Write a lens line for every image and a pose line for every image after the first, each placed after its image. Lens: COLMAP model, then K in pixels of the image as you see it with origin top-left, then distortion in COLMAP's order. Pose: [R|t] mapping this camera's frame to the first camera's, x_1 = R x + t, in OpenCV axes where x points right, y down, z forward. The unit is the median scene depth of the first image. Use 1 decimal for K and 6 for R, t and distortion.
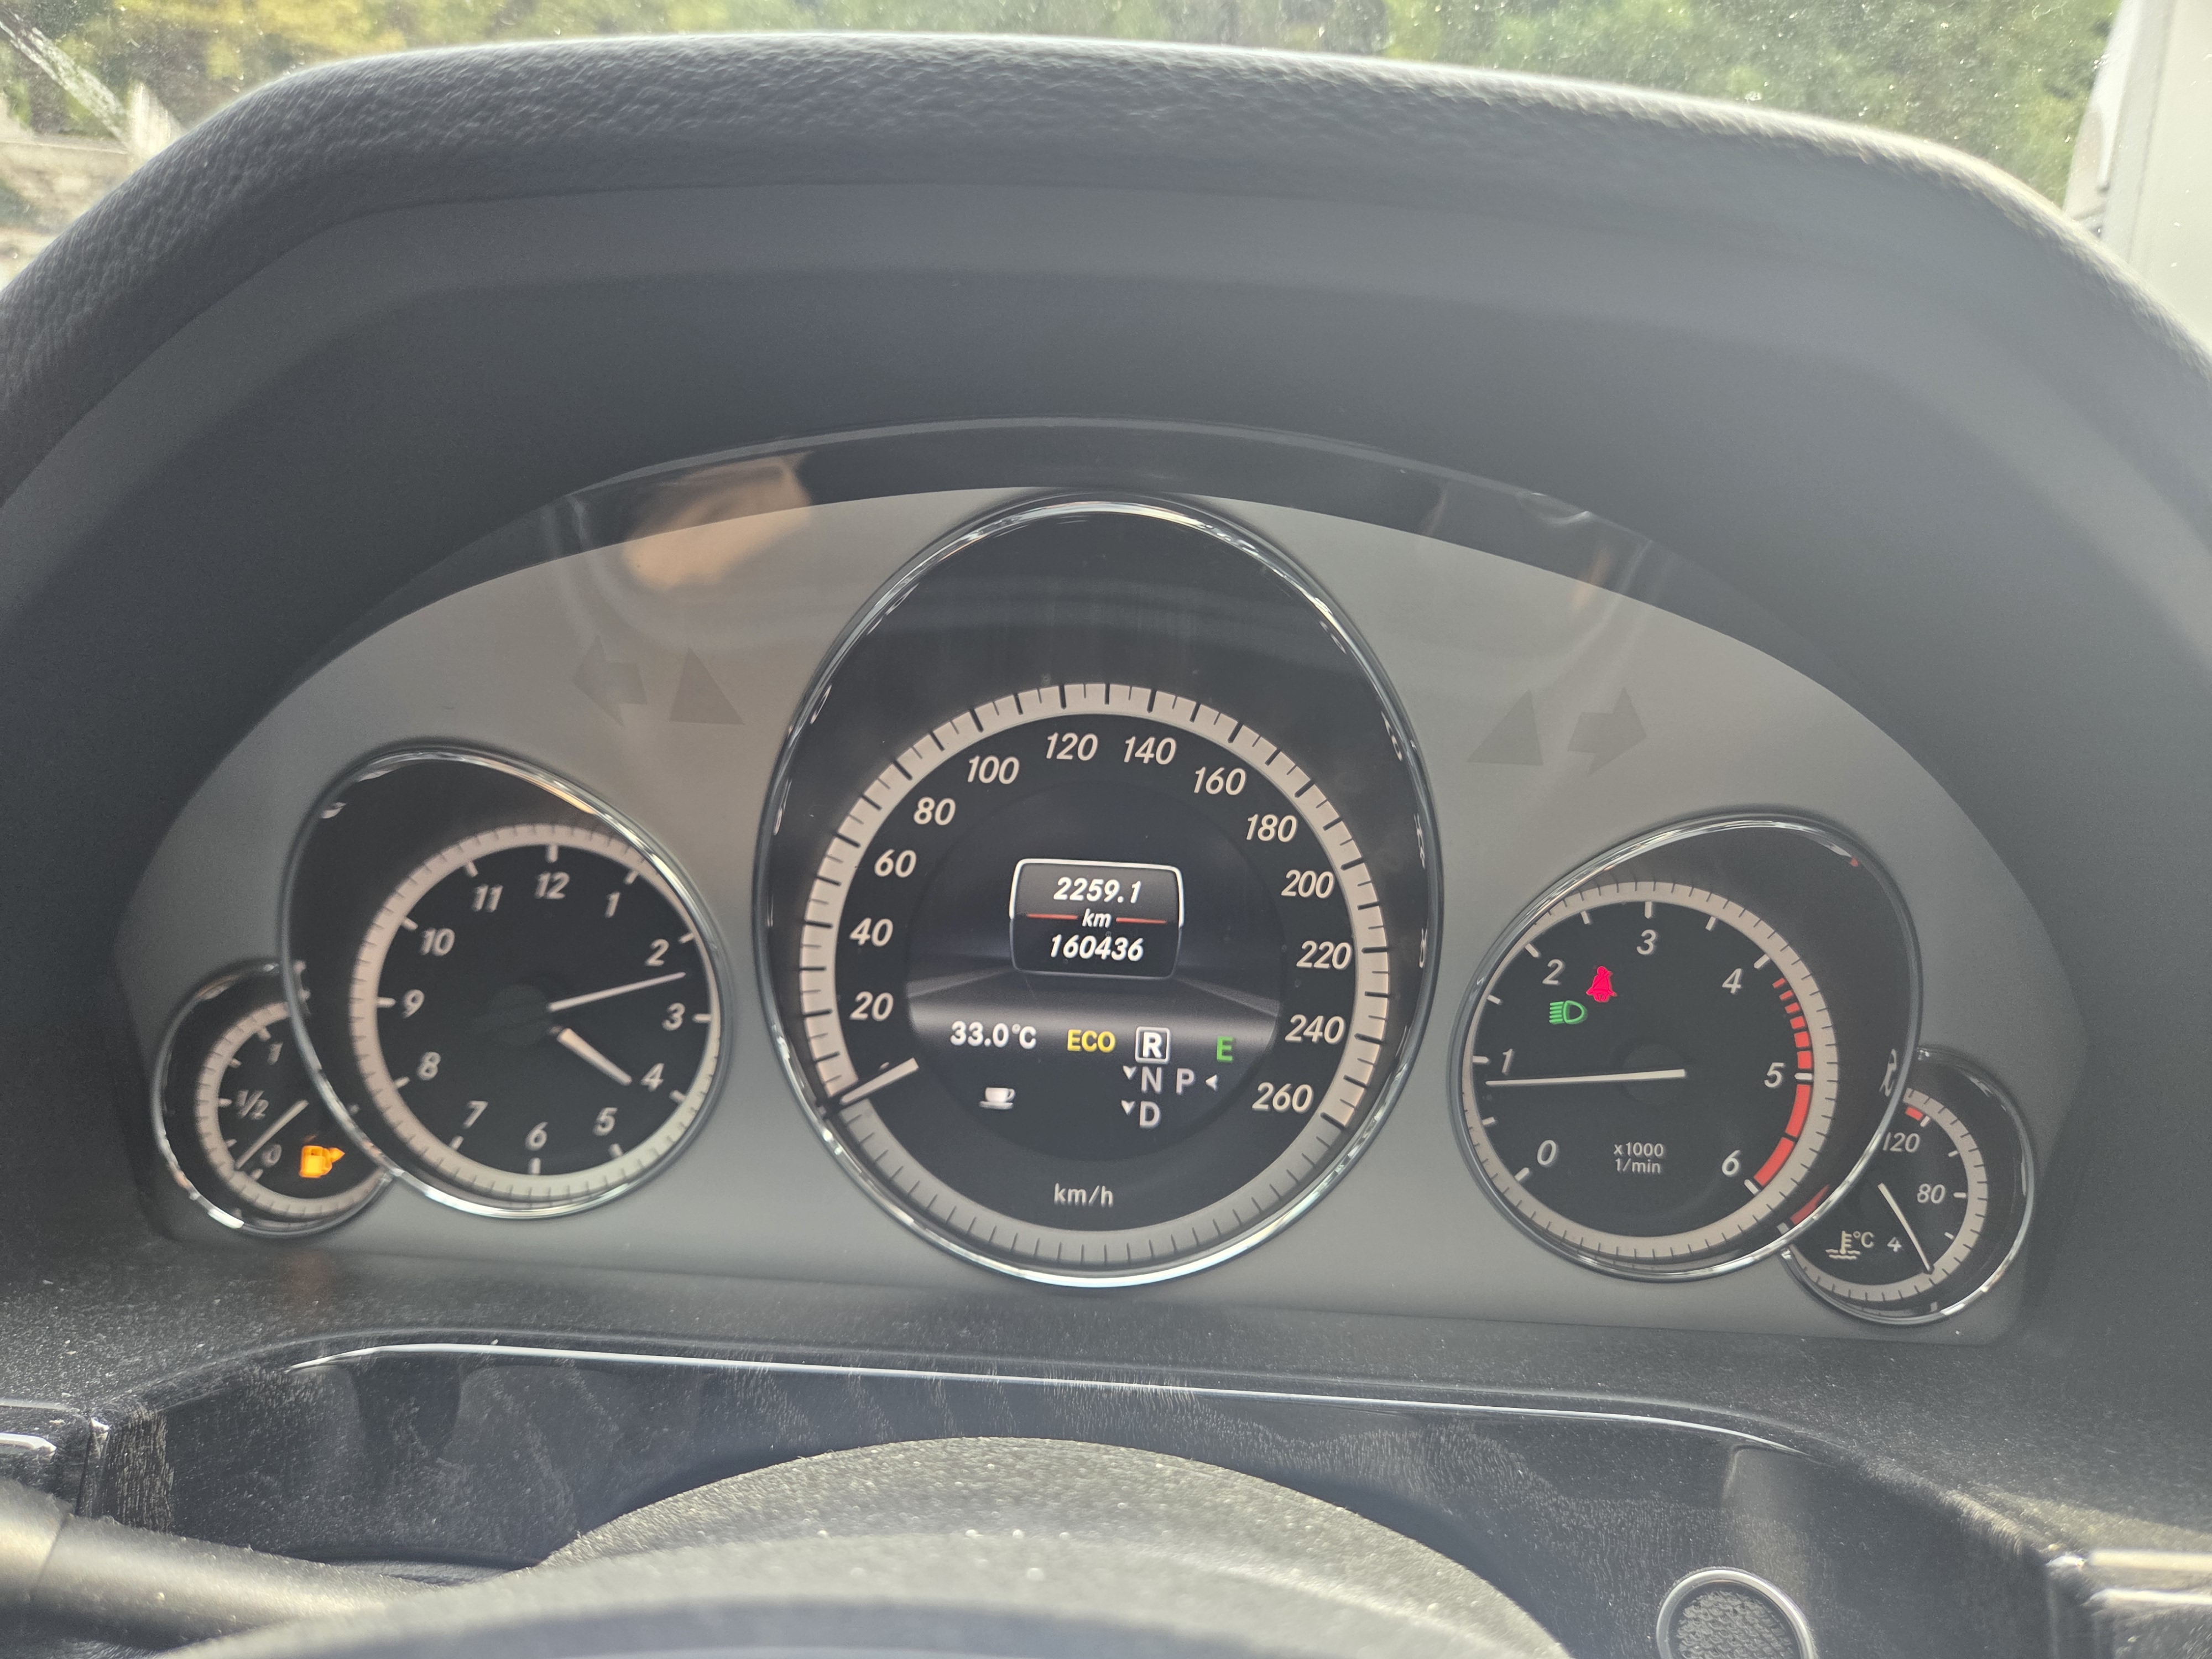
lens RADIAL K [[1507.1, 0, 1107.3], [0, 1507.1, 836.4], [0, 0, 1]] dist [0.054401, -0.058418]
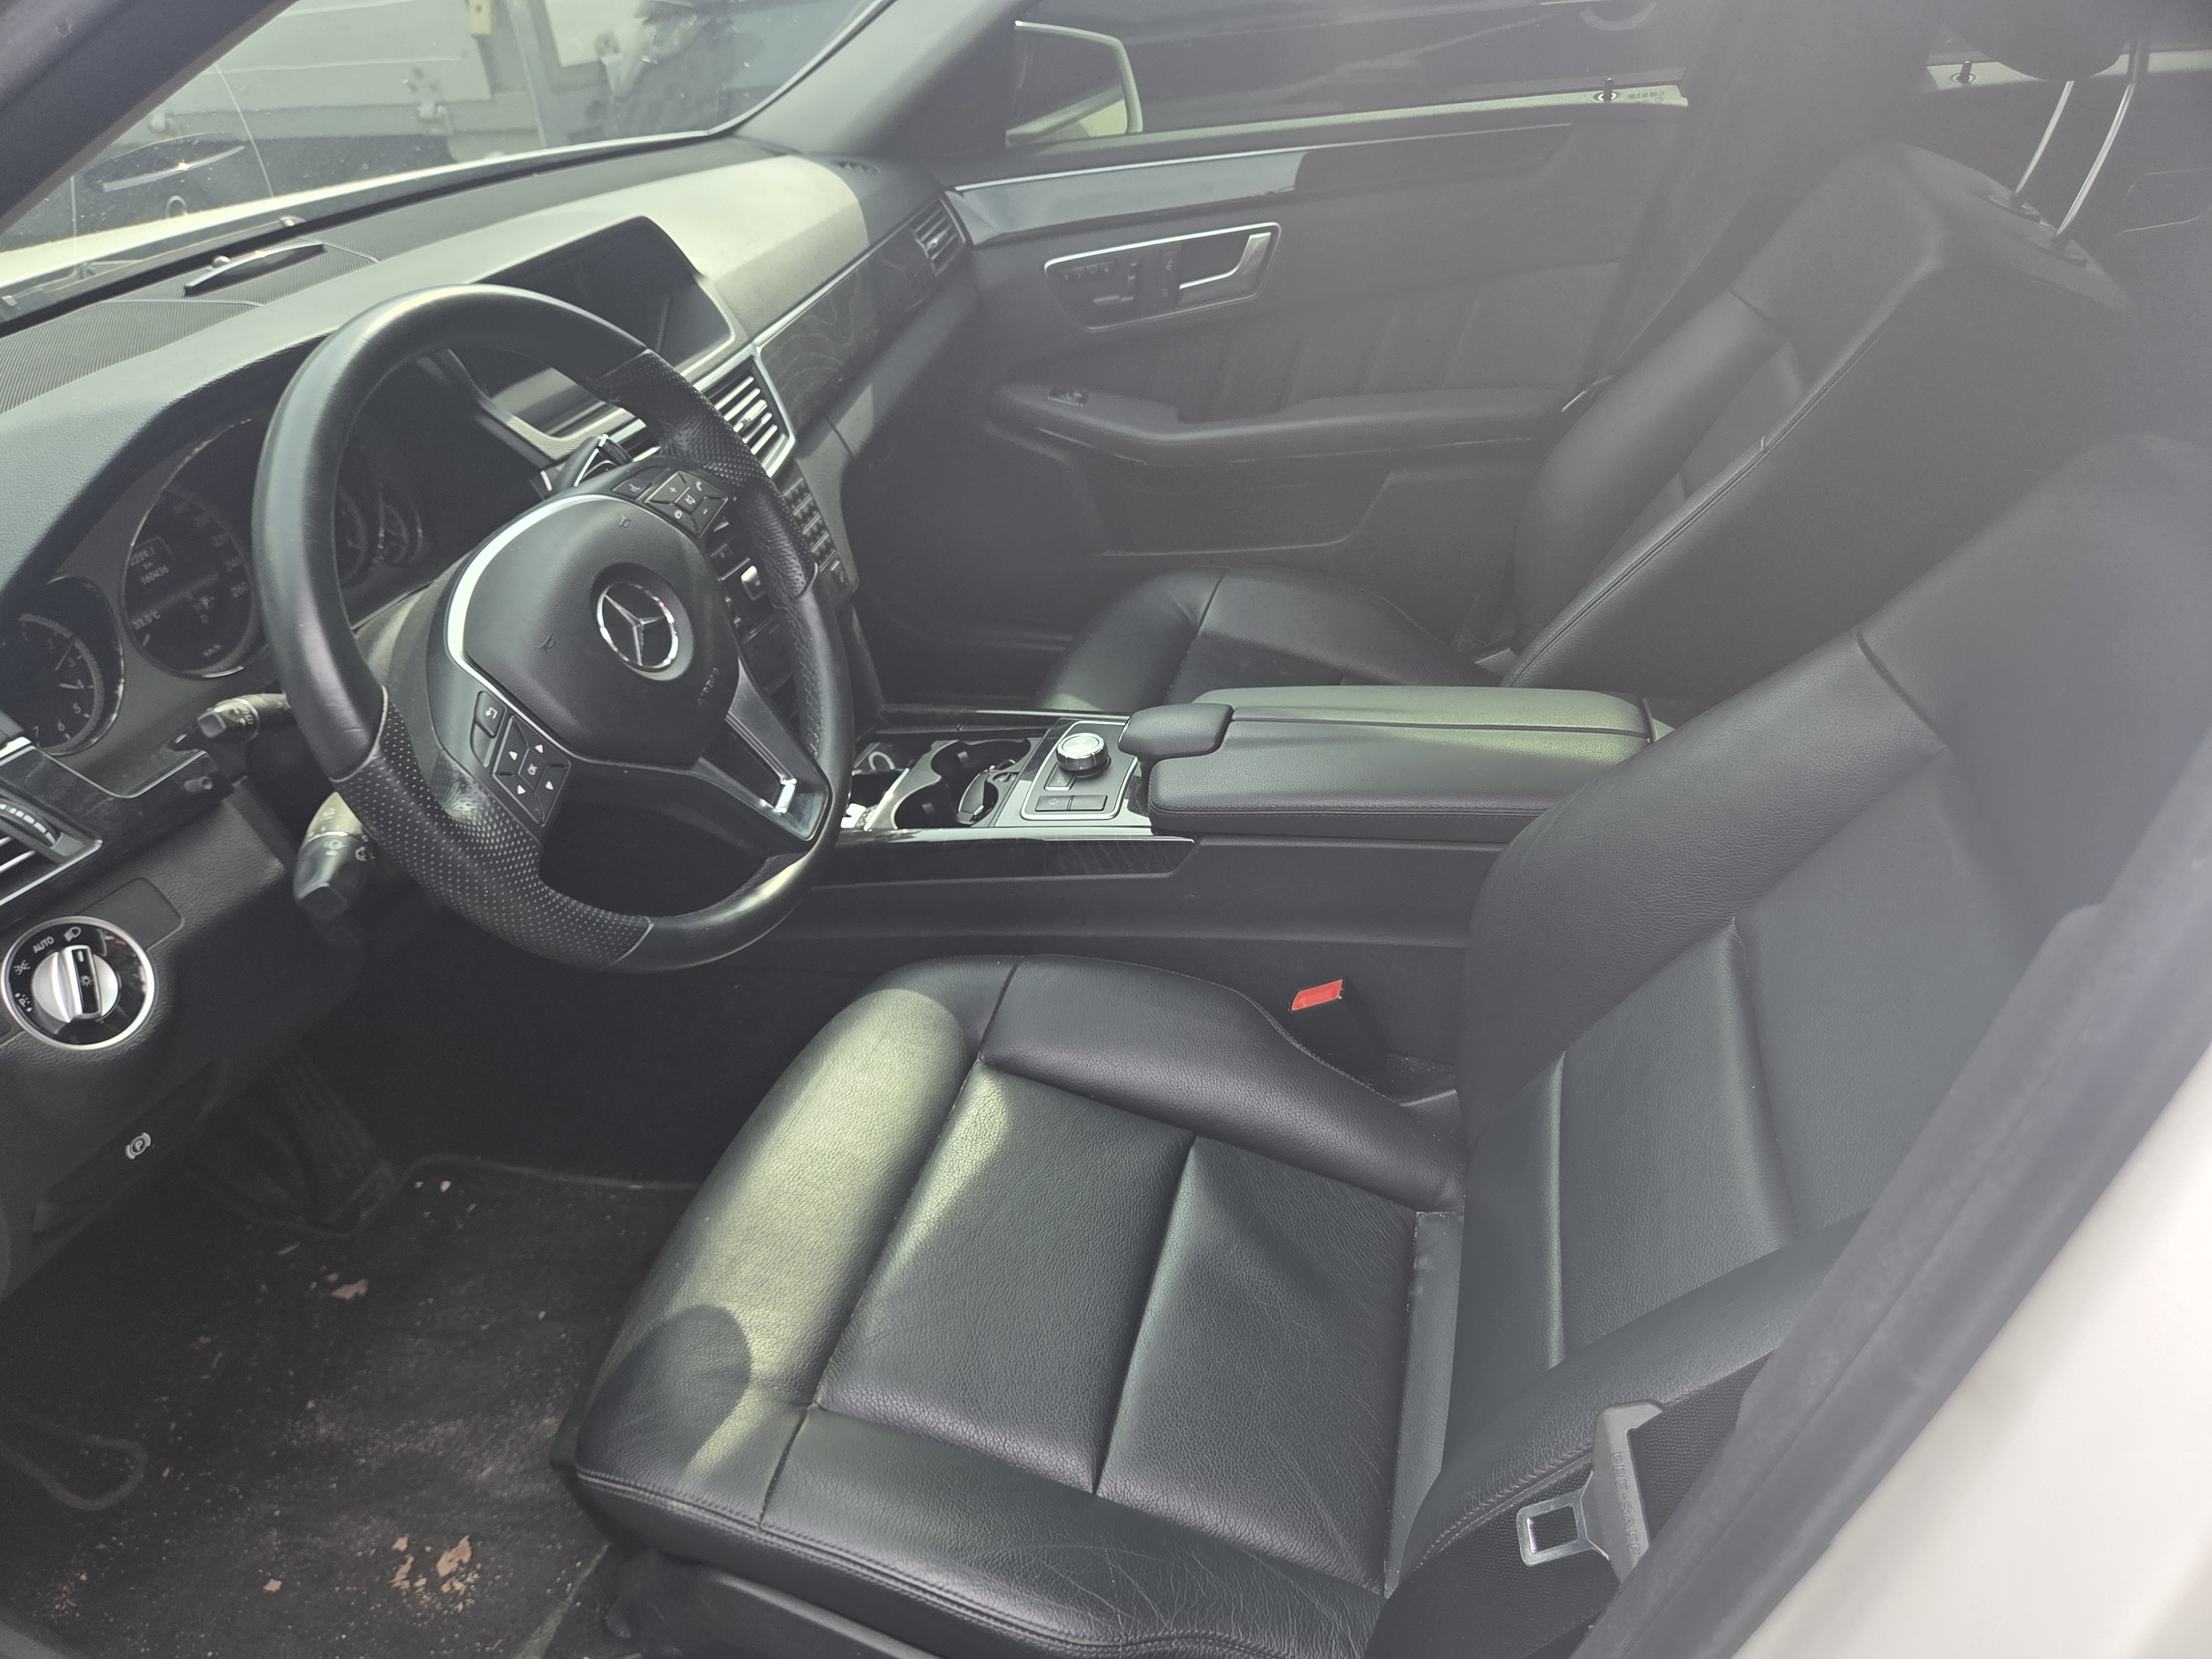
lens RADIAL K [[1507.1, 0, 1107.3], [0, 1507.1, 836.4], [0, 0, 1]] dist [0.054401, -0.058418]
pose [[0.241501, -0.577178, 0.780092, -2.115285], [0.274835, 0.811653, 0.515446, -0.515392], [-0.930668, 0.089916, 0.354644, -1.624387]]
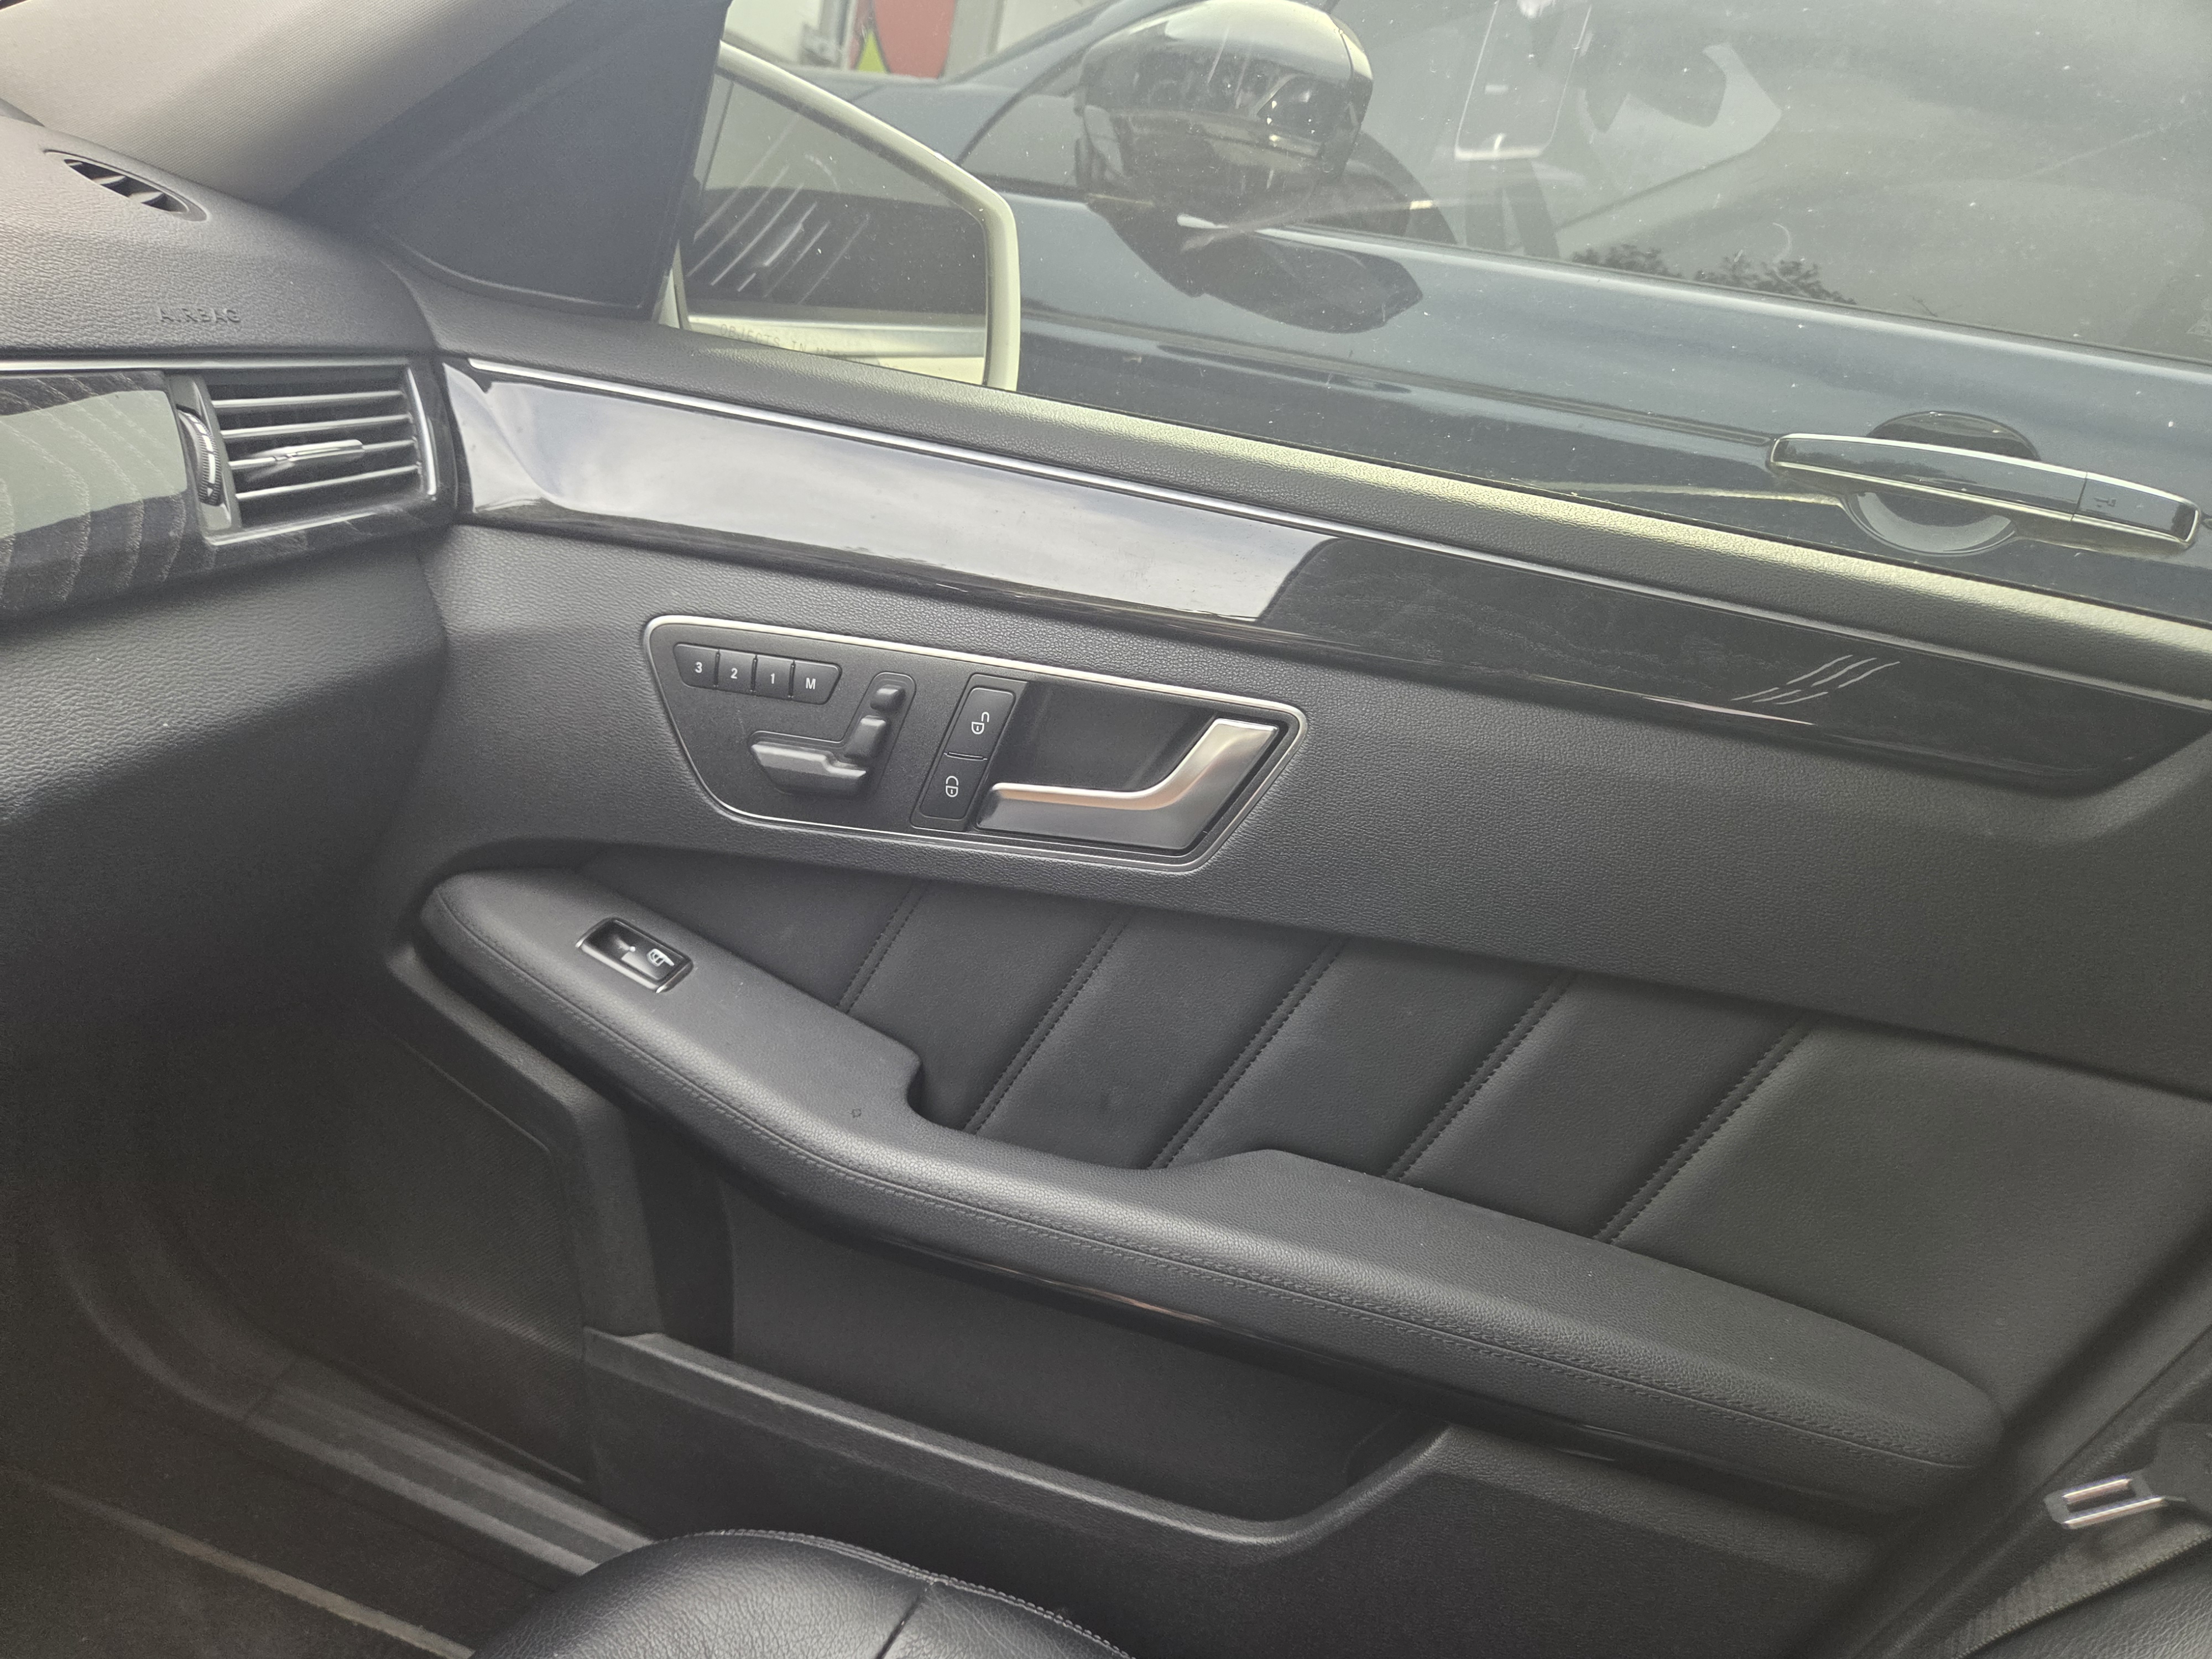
lens RADIAL K [[1523.3, 0, 1080.4], [0, 1523.3, 840.3], [0, 0, 1]] dist [0.050703, -0.054089]
pose [[0.234605, -0.301468, 0.924163, 1.567278], [-0.026856, 0.948324, 0.316167, 0.214075], [-0.971720, -0.098993, 0.214386, -0.635847]]
